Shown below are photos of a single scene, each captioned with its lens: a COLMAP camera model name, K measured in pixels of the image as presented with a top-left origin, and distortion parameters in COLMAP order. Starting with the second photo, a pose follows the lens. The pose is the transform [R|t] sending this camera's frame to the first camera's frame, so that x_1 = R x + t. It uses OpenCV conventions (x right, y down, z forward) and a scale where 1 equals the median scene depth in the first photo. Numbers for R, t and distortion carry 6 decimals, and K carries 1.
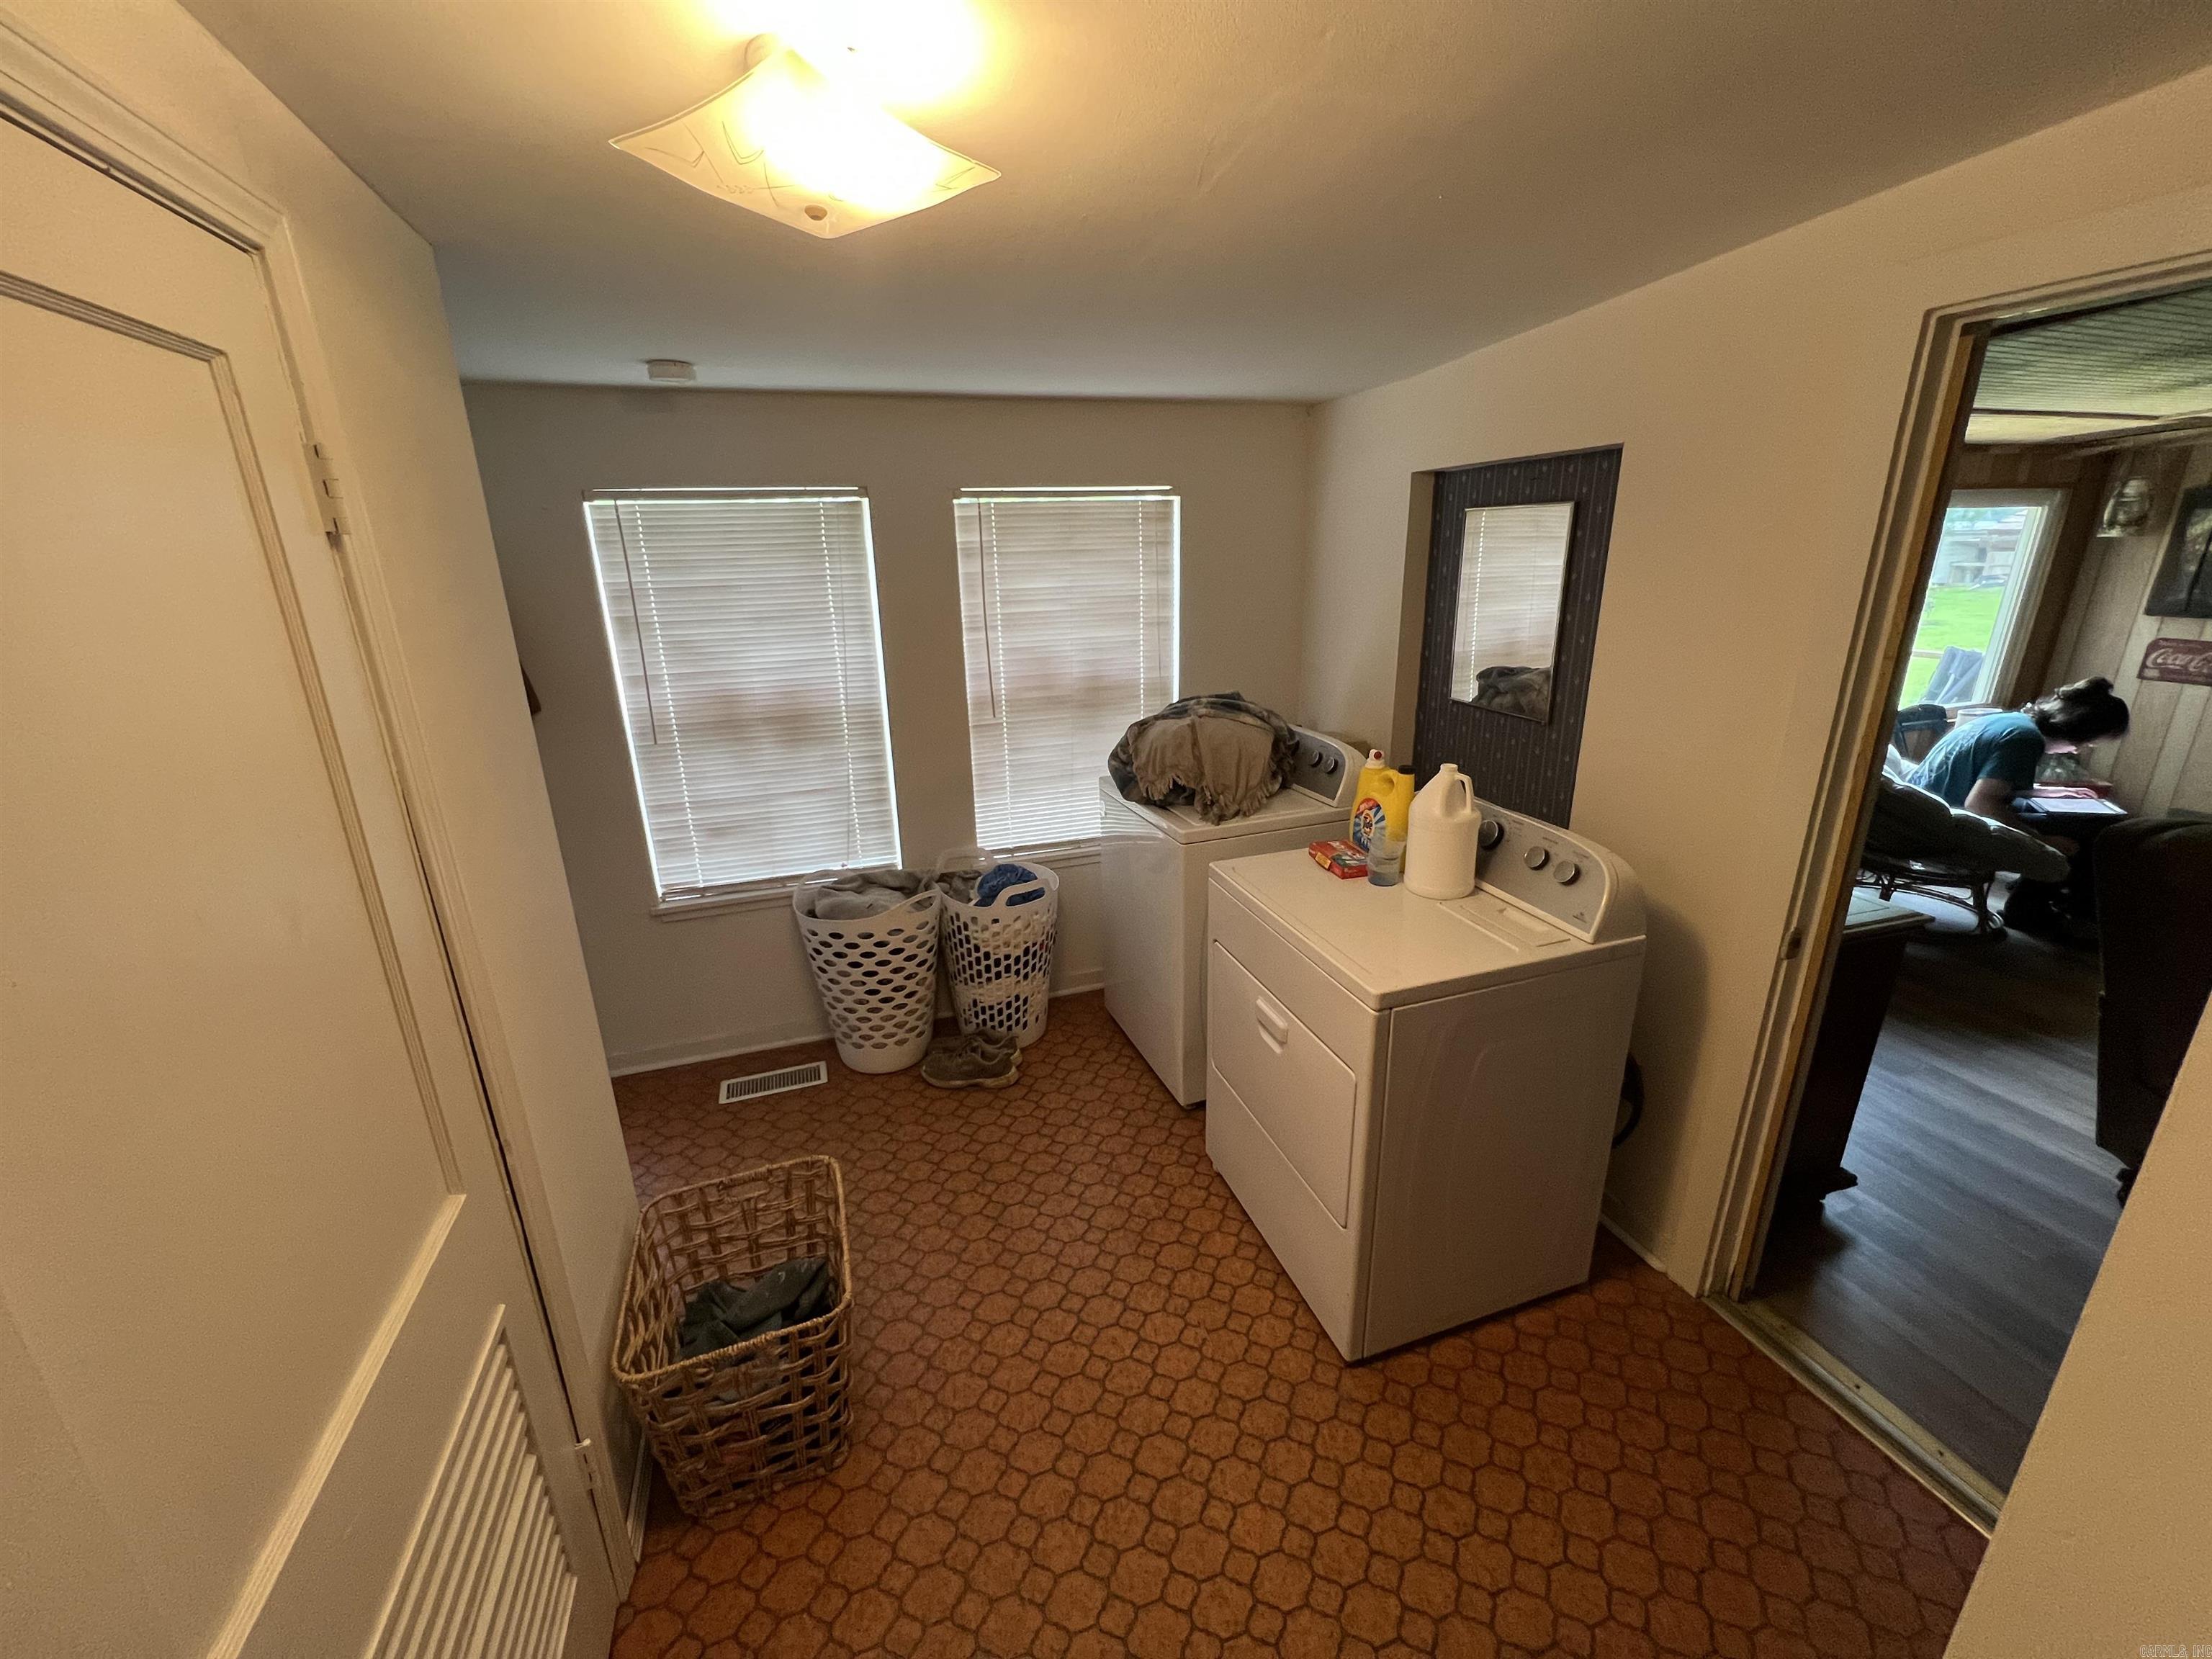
lens RADIAL K [[895.4, 0, 1108.8], [0, 895.4, 830.3], [0, 0, 1]] dist [-0.002512, 0.000232]
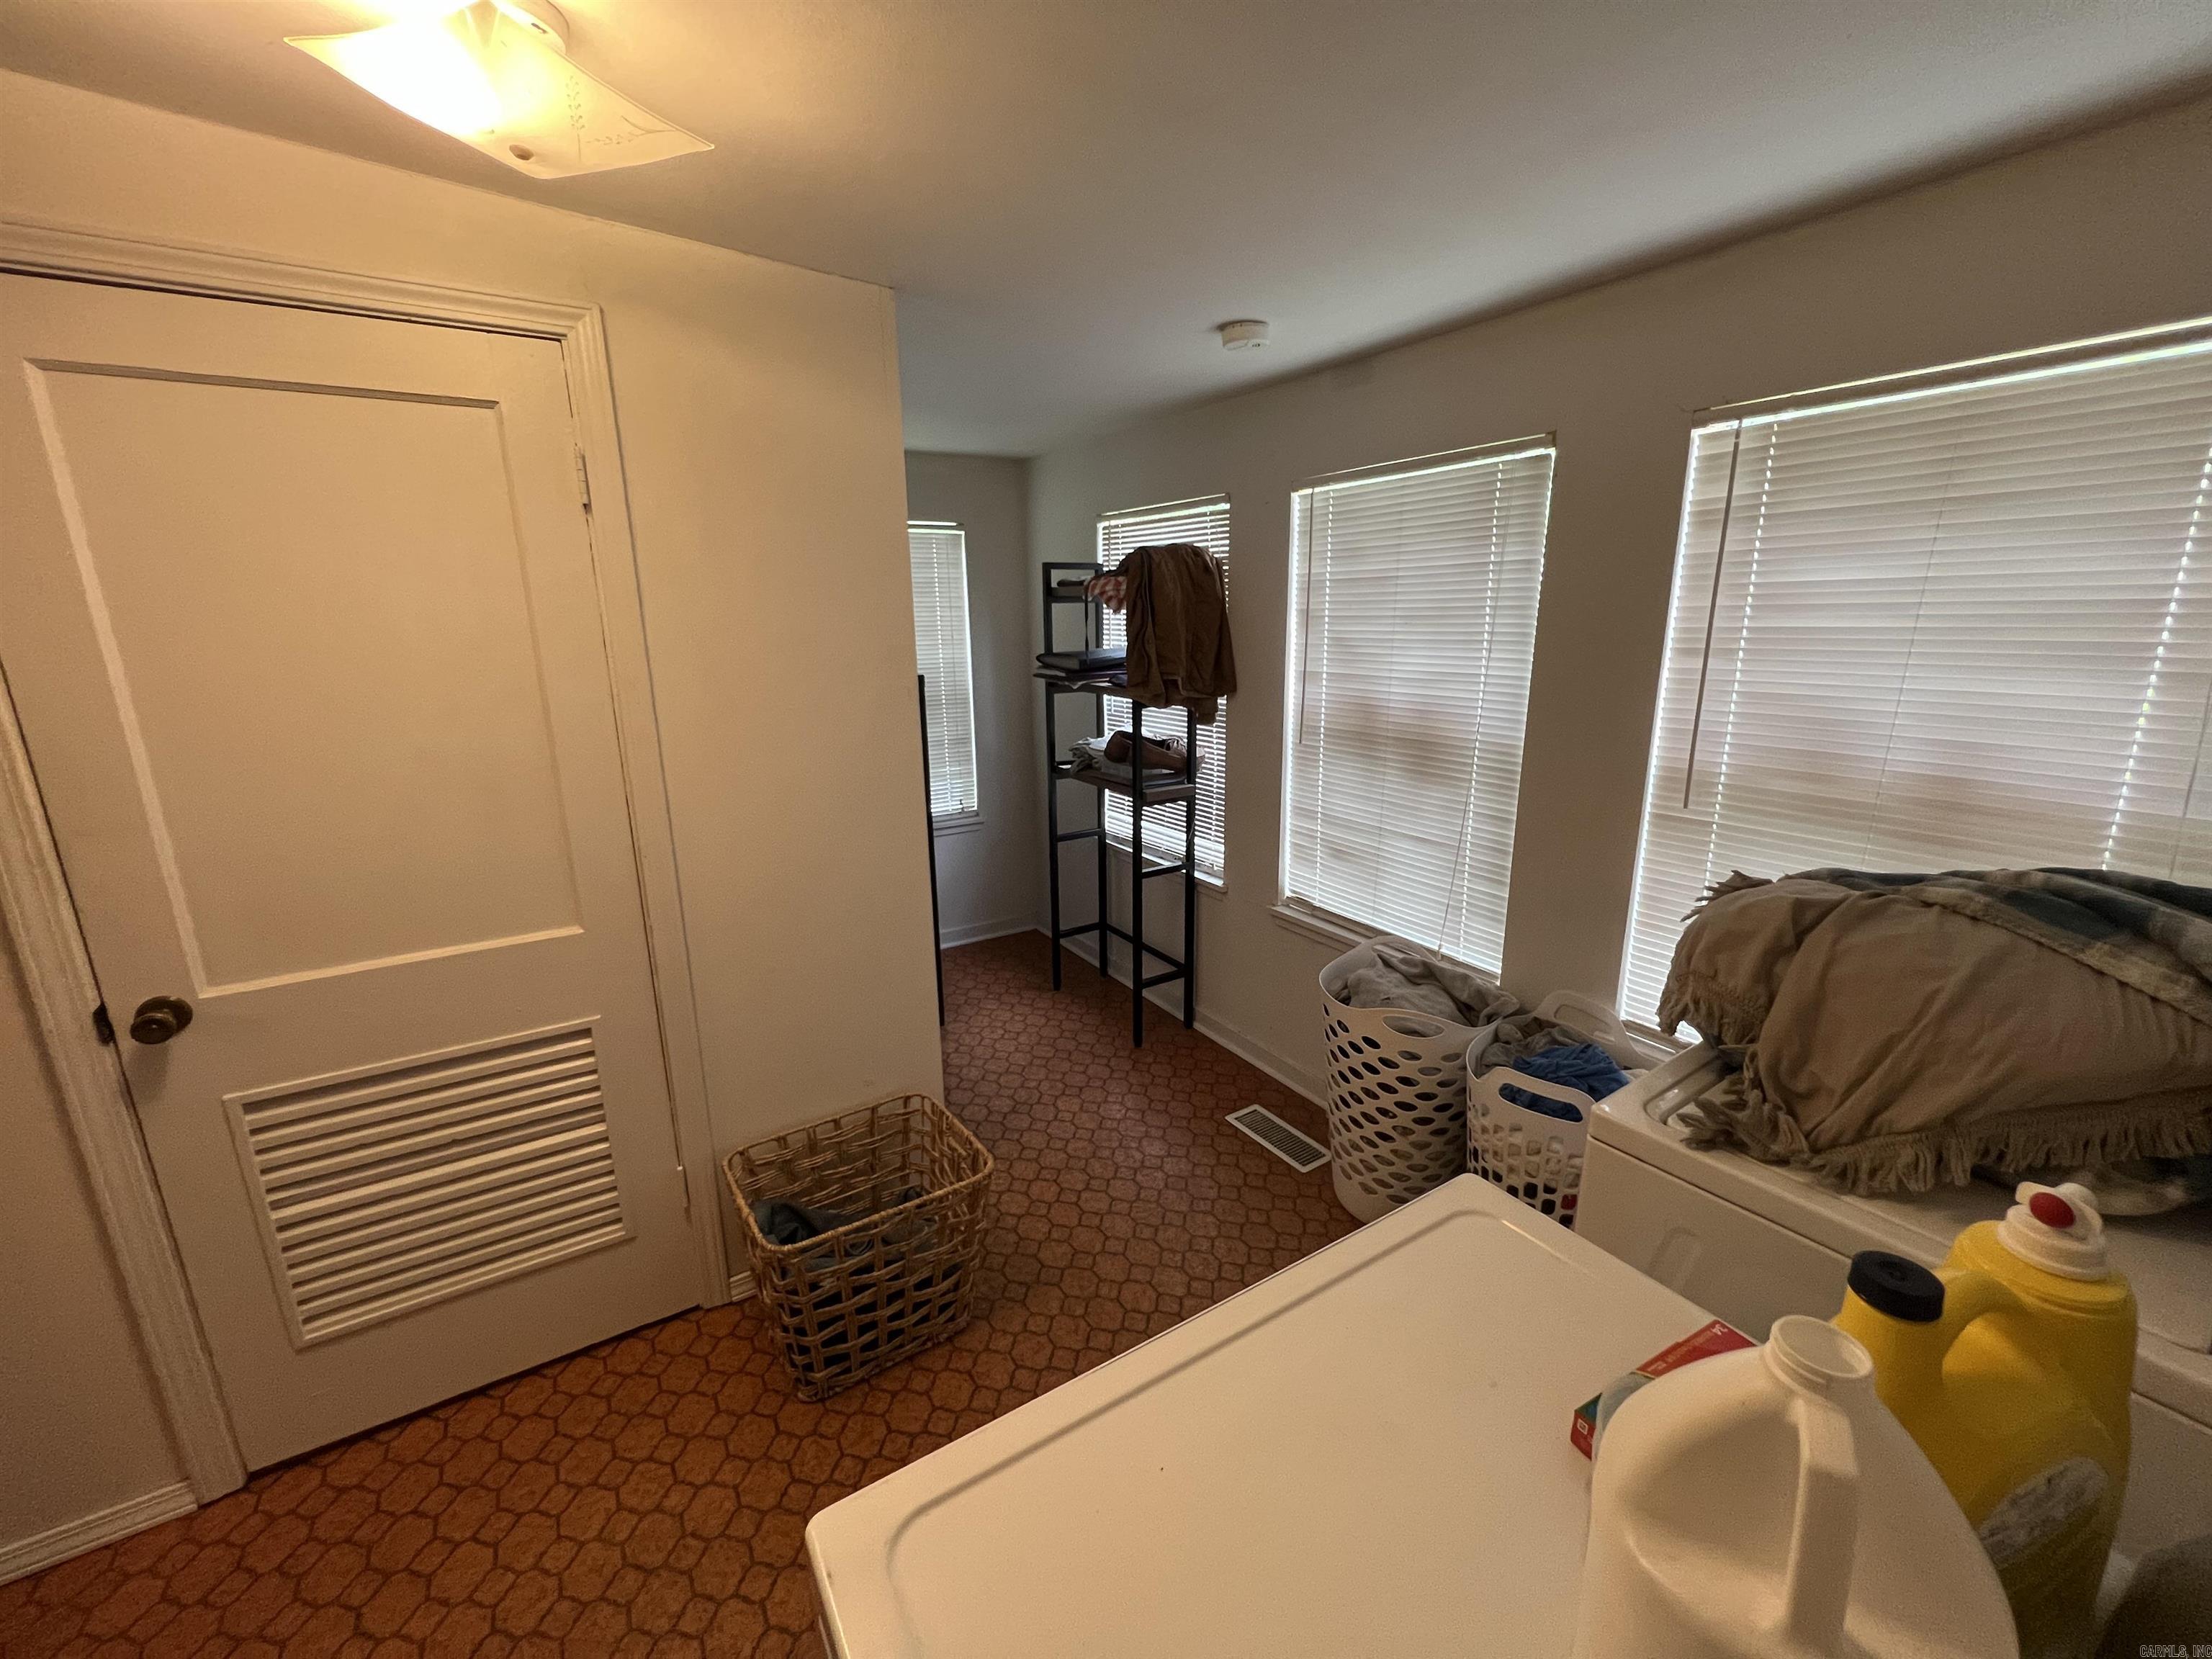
lens RADIAL K [[895.4, 0, 1107.1], [0, 895.4, 831.4], [0, 0, 1]] dist [-0.002512, 0.000232]
pose [[0.232451, 0.254713, -0.938663, 0.344445], [-0.284924, 0.940592, 0.184677, -0.119239], [0.929938, 0.224519, 0.291215, 0.524548]]
